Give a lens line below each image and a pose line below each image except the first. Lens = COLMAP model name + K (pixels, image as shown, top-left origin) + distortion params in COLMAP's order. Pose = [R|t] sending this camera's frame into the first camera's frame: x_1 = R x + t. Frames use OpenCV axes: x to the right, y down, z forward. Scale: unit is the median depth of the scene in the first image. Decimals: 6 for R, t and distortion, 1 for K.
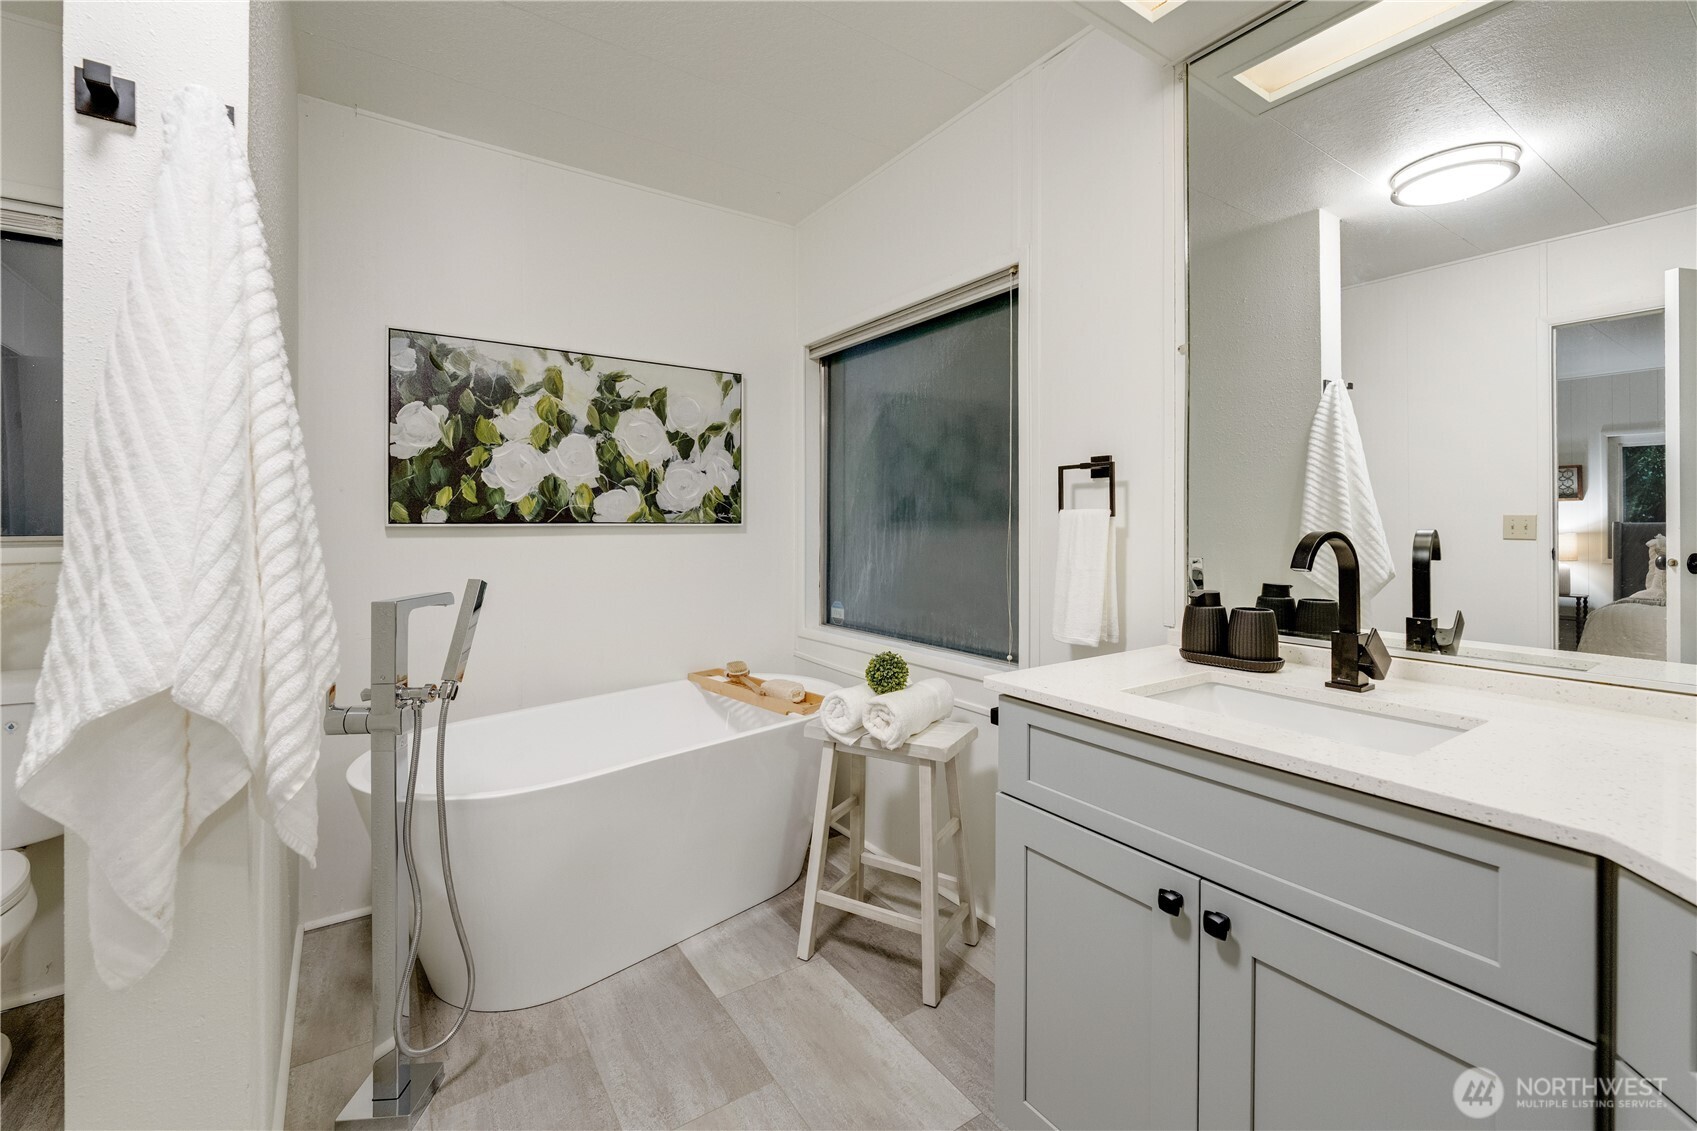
lens RADIAL K [[700.6, 0, 853.6], [0, 700.6, 523.7], [0, 0, 1]] dist [-0.002216, -0.000789]
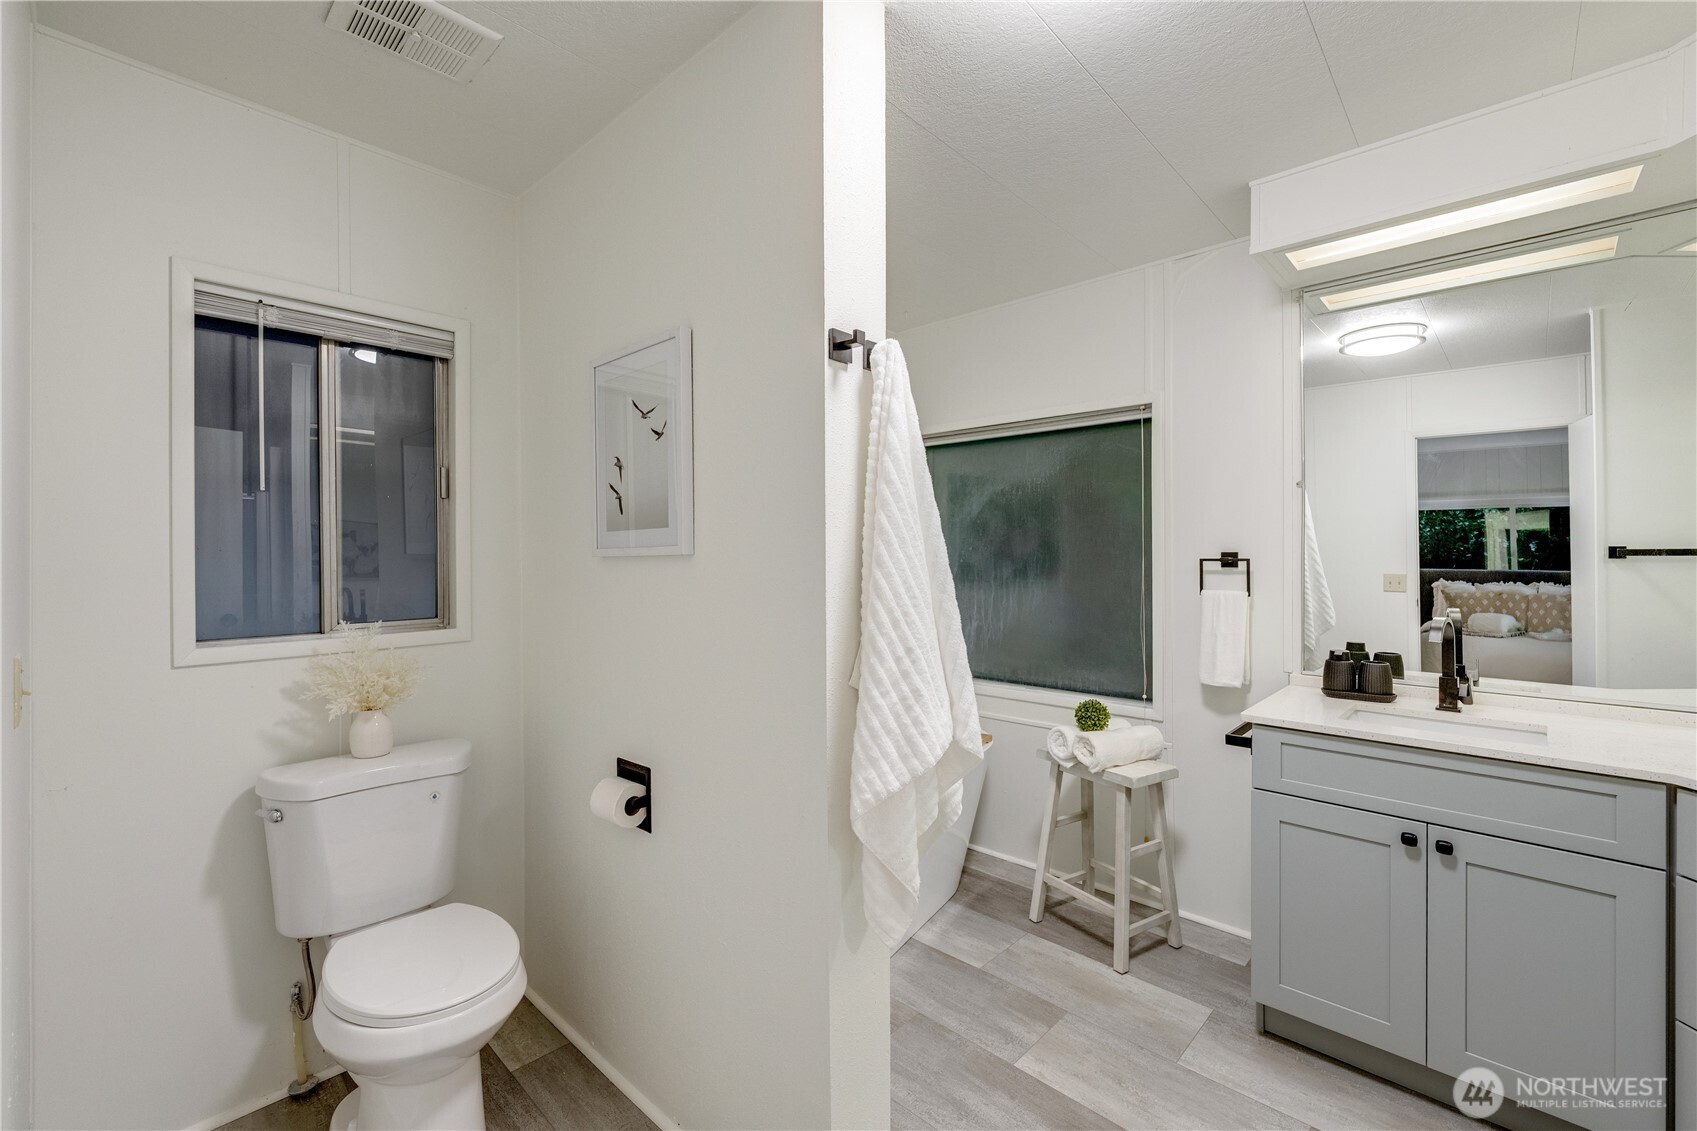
lens RADIAL K [[700.6, 0, 850.3], [0, 700.6, 555.7], [0, 0, 1]] dist [-0.002216, -0.000789]
pose [[0.978273, 0.001138, 0.207318, -0.793846], [-0.000743, 0.999998, -0.001981, -0.099227], [-0.207319, 0.001784, 0.978272, -0.256558]]
